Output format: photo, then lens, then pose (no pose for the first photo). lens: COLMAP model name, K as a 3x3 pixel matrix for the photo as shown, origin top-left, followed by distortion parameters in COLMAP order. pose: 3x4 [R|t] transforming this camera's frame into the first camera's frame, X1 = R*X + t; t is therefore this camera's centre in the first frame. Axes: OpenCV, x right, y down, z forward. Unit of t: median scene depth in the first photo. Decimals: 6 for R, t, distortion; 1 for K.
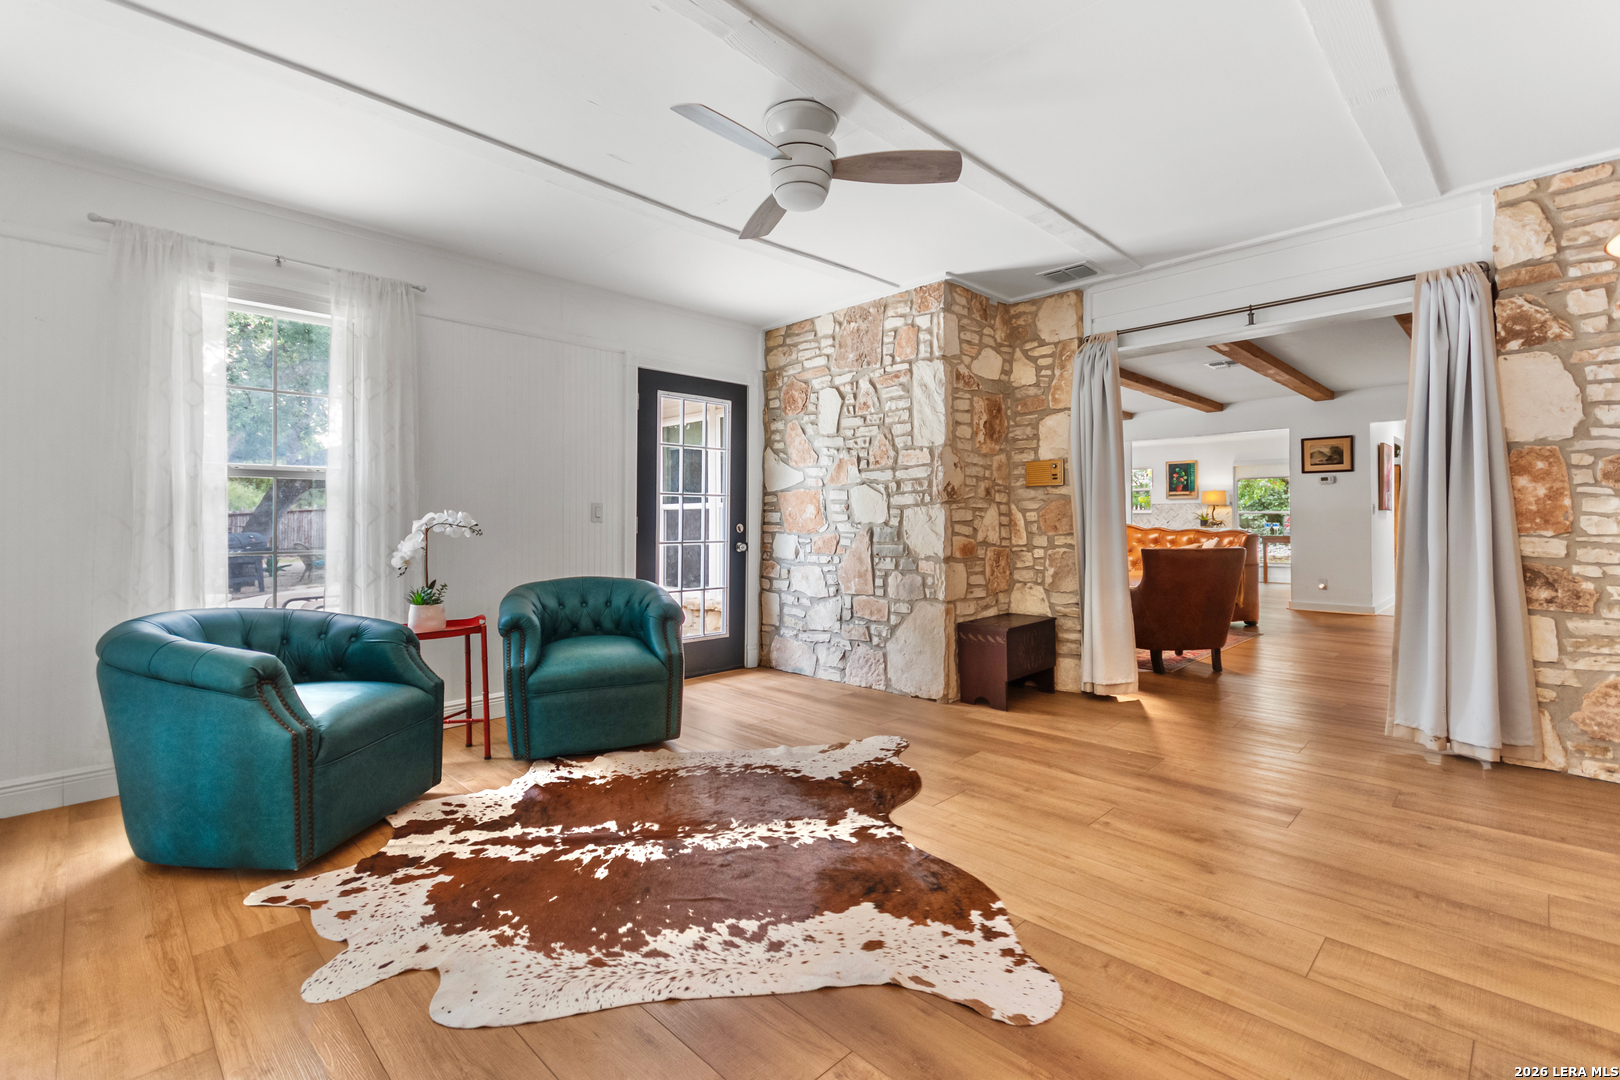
lens RADIAL K [[725.8, 0, 806.2], [0, 725.8, 522.1], [0, 0, 1]] dist [0.007183, -0.000020]
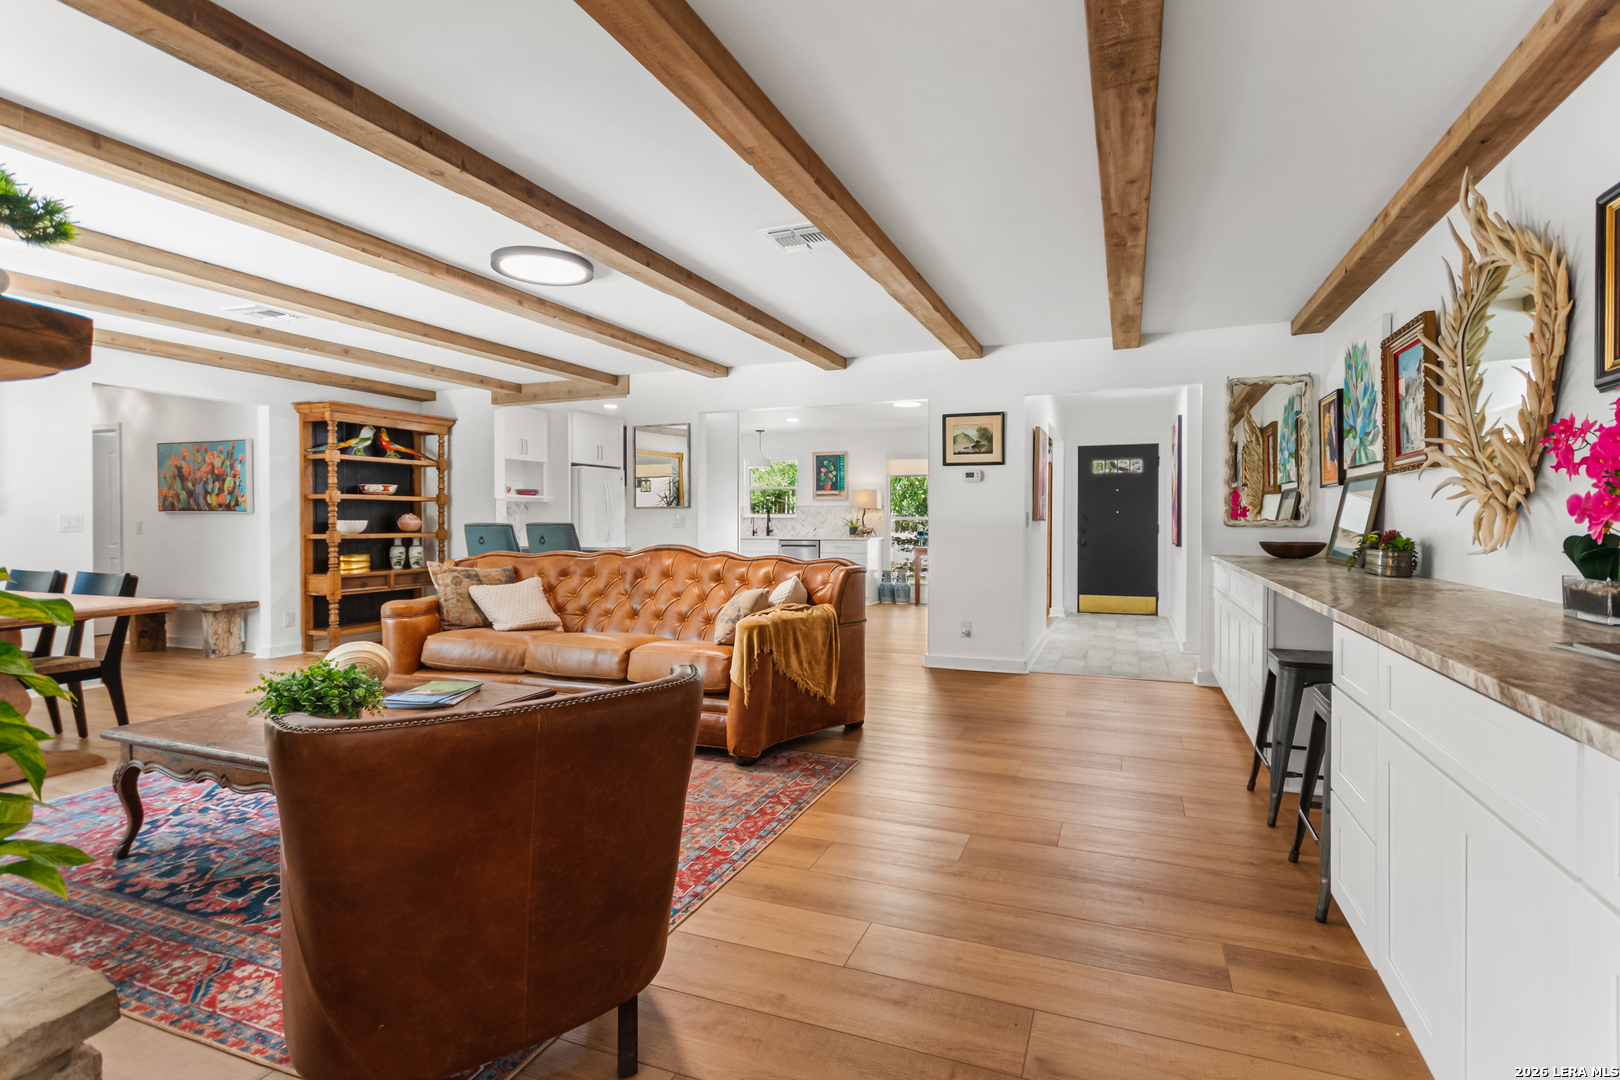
lens RADIAL K [[752.2, 0, 850.3], [0, 752.2, 528.7], [0, 0, 1]] dist [0.007304, 0.000089]
pose [[0.906055, -0.002870, 0.423151, 1.005455], [-0.002550, 0.999922, 0.012243, -0.056224], [-0.423153, -0.012172, 0.905976, 1.320428]]
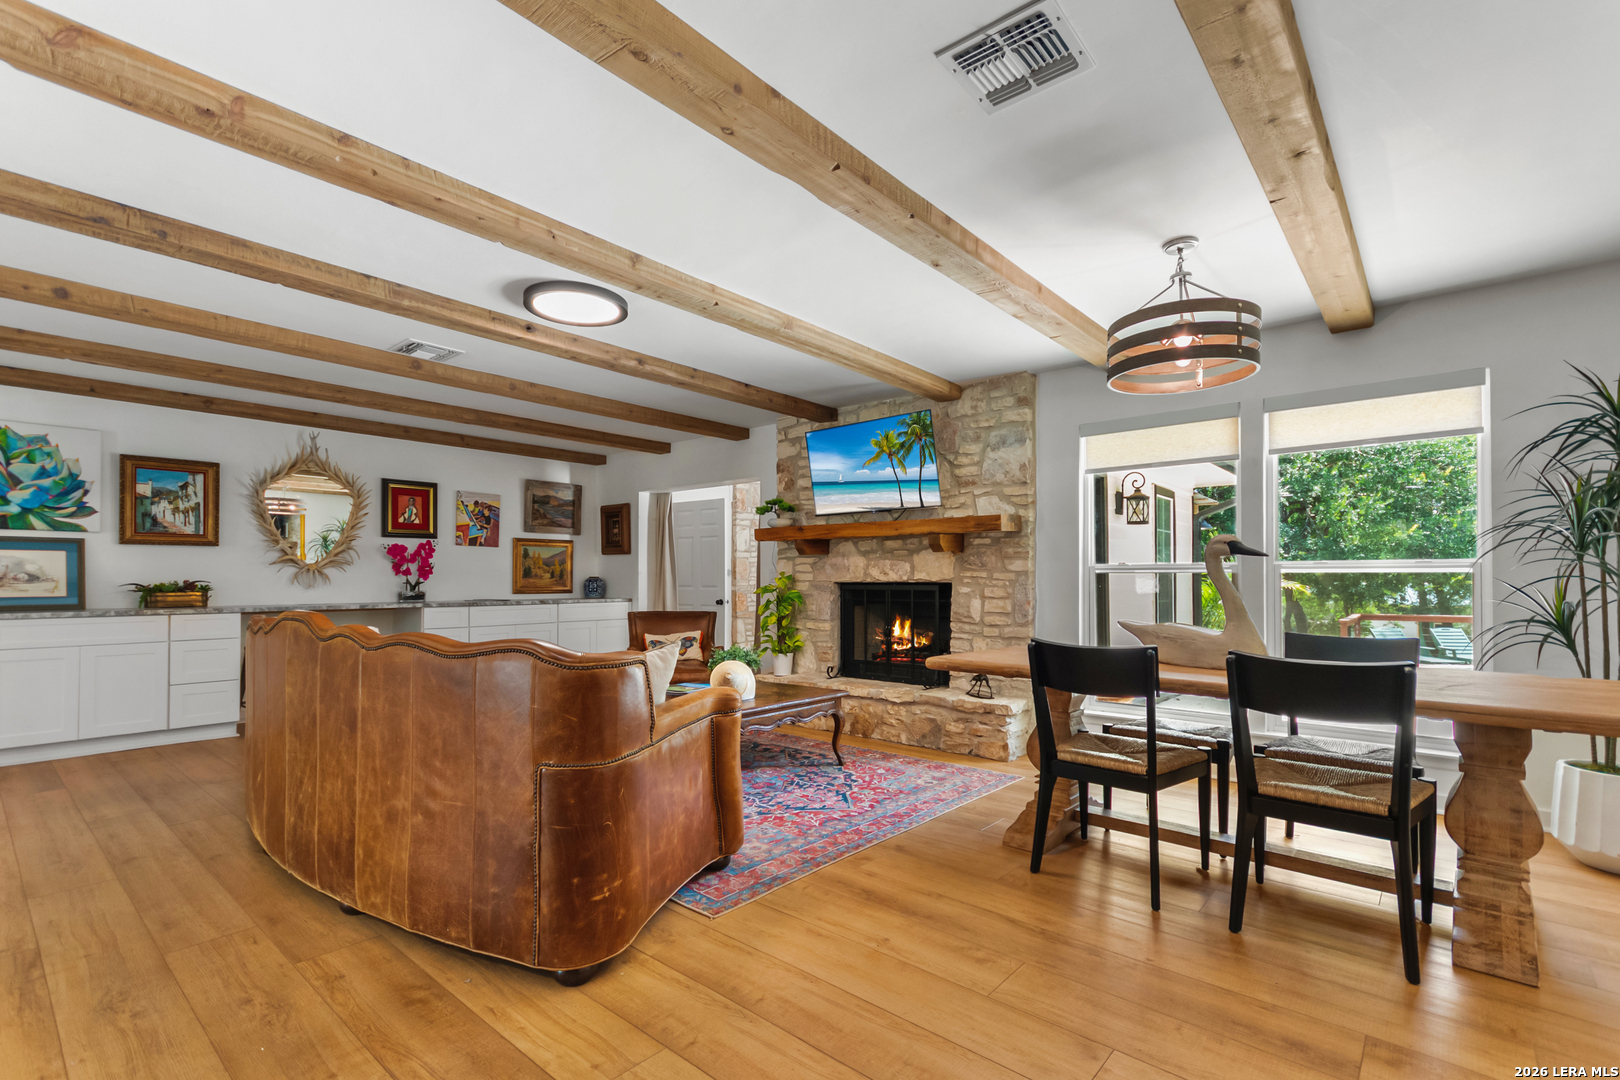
lens RADIAL K [[738.5, 0, 812.1], [0, 738.5, 568.7], [0, 0, 1]] dist [0.004811, -0.000336]
pose [[-0.996854, 0.002649, -0.079211, 0.756354], [0.003927, 0.999865, -0.015984, -0.033455], [0.079157, -0.016245, -0.996730, 4.338546]]
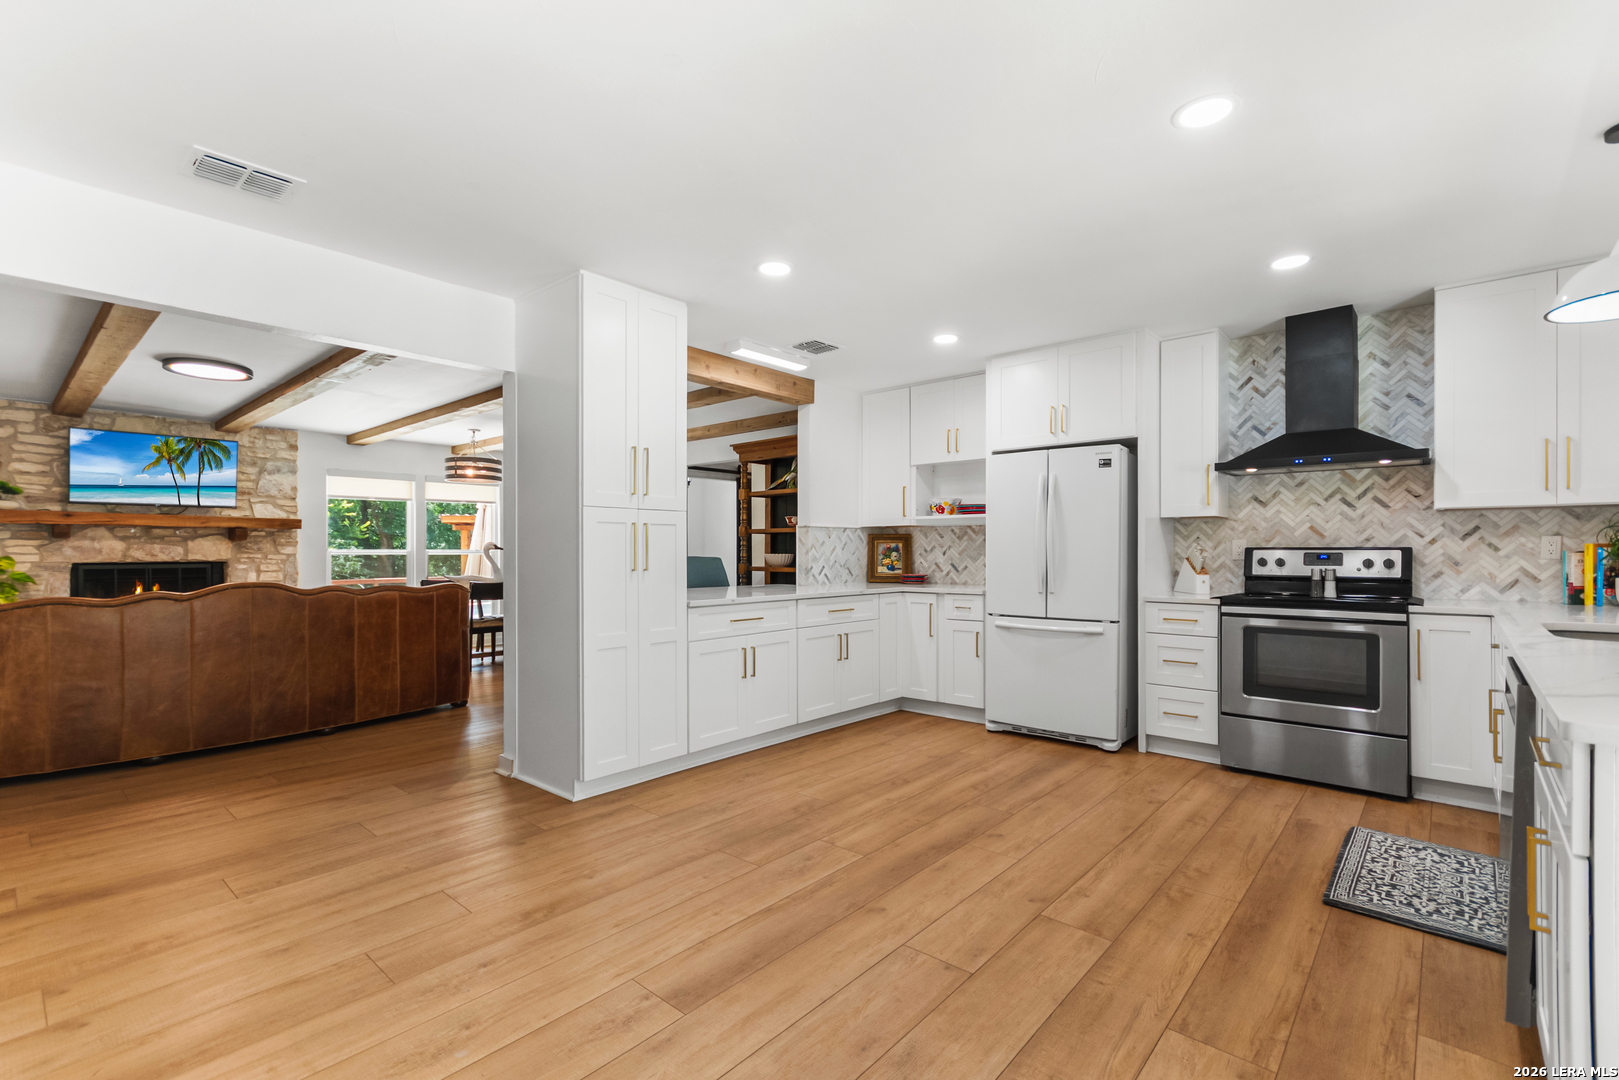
lens RADIAL K [[725.6, 0, 817.0], [0, 725.6, 553.1], [0, 0, 1]] dist [0.003495, 0.000307]
pose [[0.076847, 0.003375, -0.997037, 3.164339], [0.004307, 0.999984, 0.003717, -0.059830], [0.997034, -0.004580, 0.076831, 4.401501]]
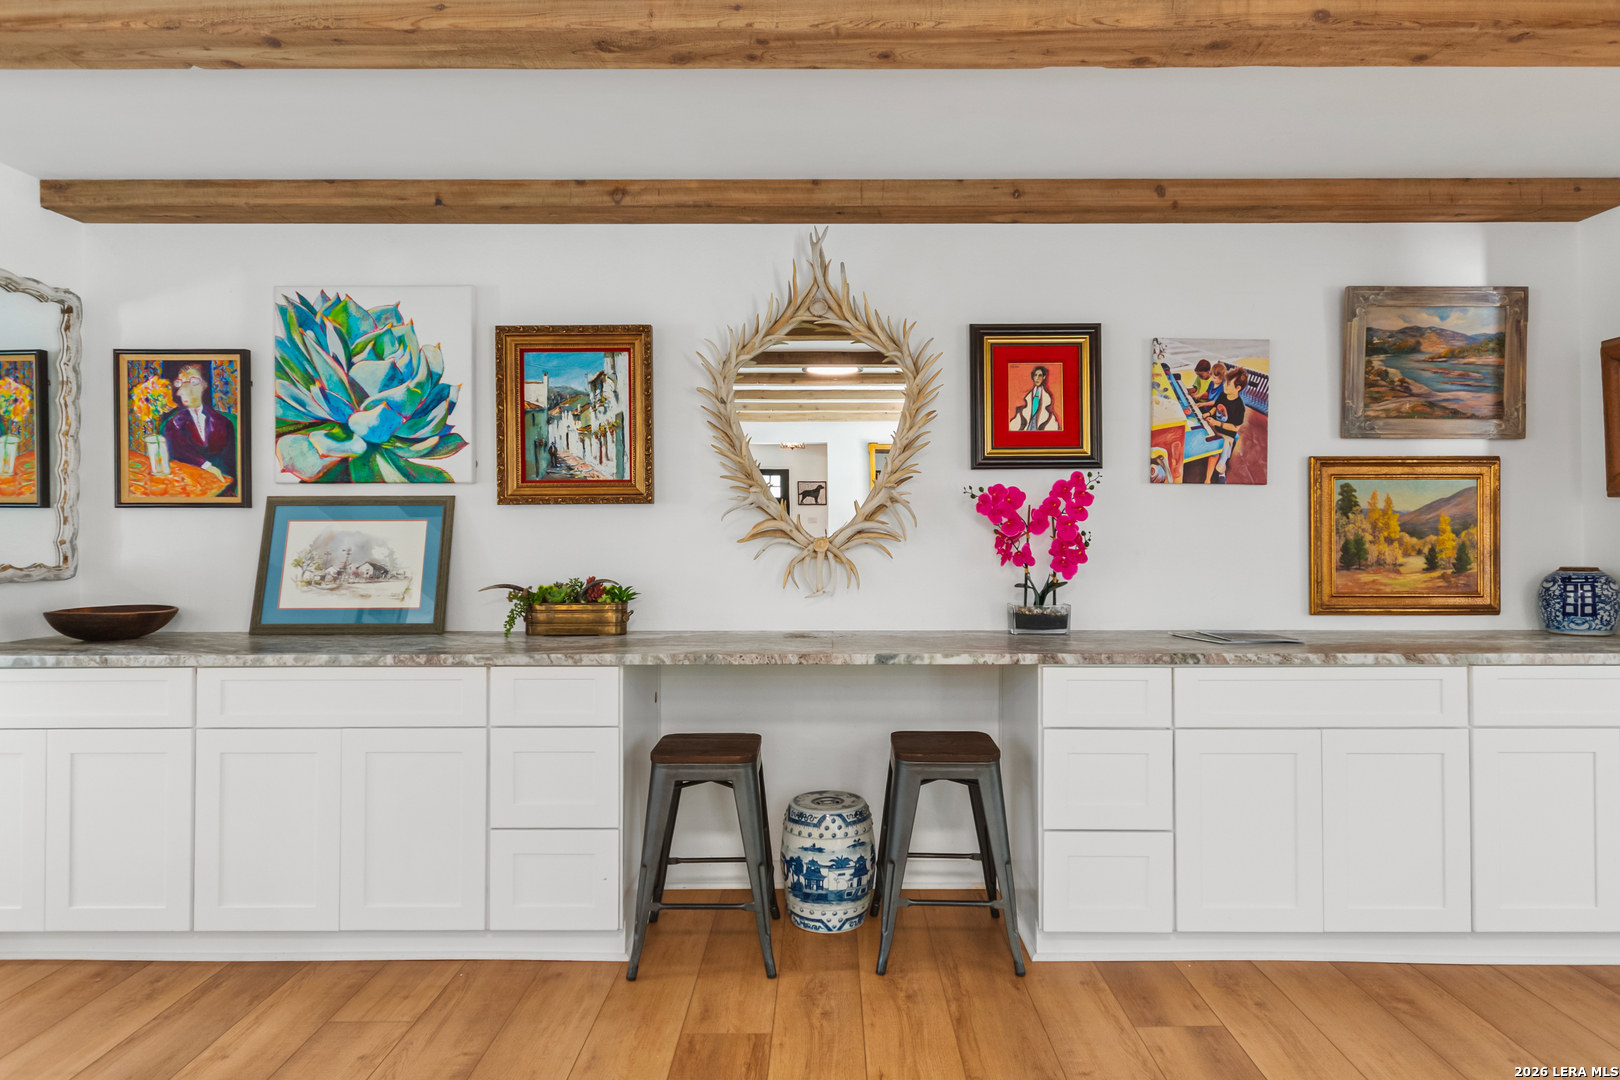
lens RADIAL K [[923.8, 0, 817.0], [0, 923.8, 533.2], [0, 0, 1]] dist [-0.001531, 0.000887]
pose [[-0.707817, 0.007998, 0.706351, 1.273710], [0.002417, 0.999957, -0.008901, -0.089581], [-0.706392, -0.004593, -0.707806, 2.749539]]
